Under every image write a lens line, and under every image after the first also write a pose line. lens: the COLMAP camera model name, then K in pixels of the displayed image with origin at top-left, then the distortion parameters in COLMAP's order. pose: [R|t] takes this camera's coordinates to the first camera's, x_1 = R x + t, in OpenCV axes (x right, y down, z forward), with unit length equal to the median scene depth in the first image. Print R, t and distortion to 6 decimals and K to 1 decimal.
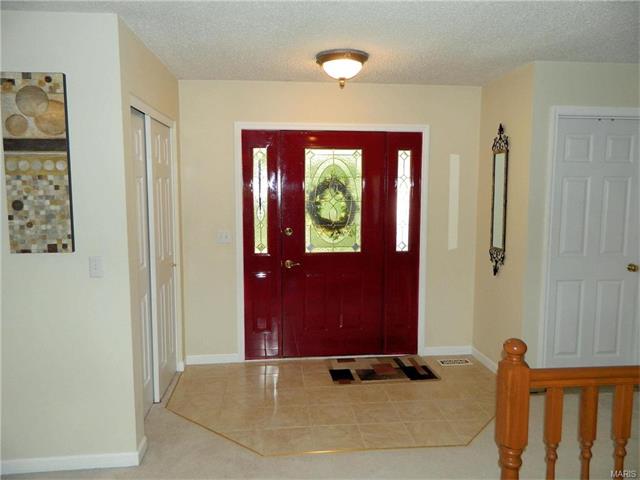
lens RADIAL K [[480.2, 0, 315.0], [0, 480.2, 233.9], [0, 0, 1]] dist [0.010069, 0.001025]
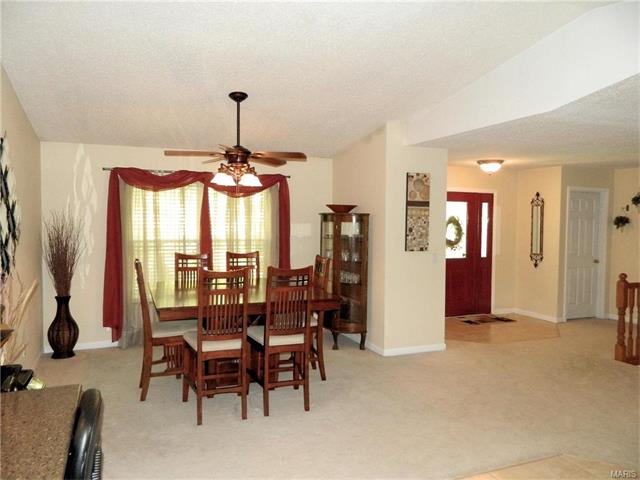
lens RADIAL K [[480.2, 0, 316.8], [0, 480.2, 232.0], [0, 0, 1]] dist [0.010069, 0.001025]
pose [[0.959262, 0.005789, 0.282459, -1.647948], [0.012929, 0.997843, -0.064357, 0.087470], [-0.282223, 0.065387, 0.957118, -1.015382]]
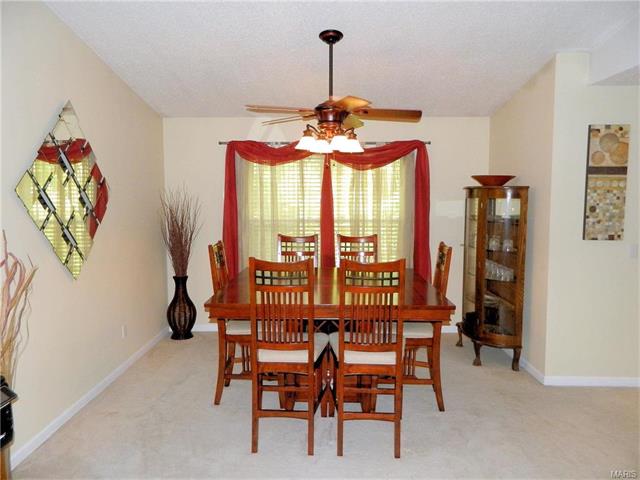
lens RADIAL K [[480.2, 0, 316.9], [0, 480.2, 232.2], [0, 0, 1]] dist [0.010069, 0.001025]
pose [[0.993173, 0.015408, -0.115629, -1.297373], [-0.017824, 0.999643, -0.019889, 0.060489], [0.115282, 0.021814, 0.993093, -0.632519]]
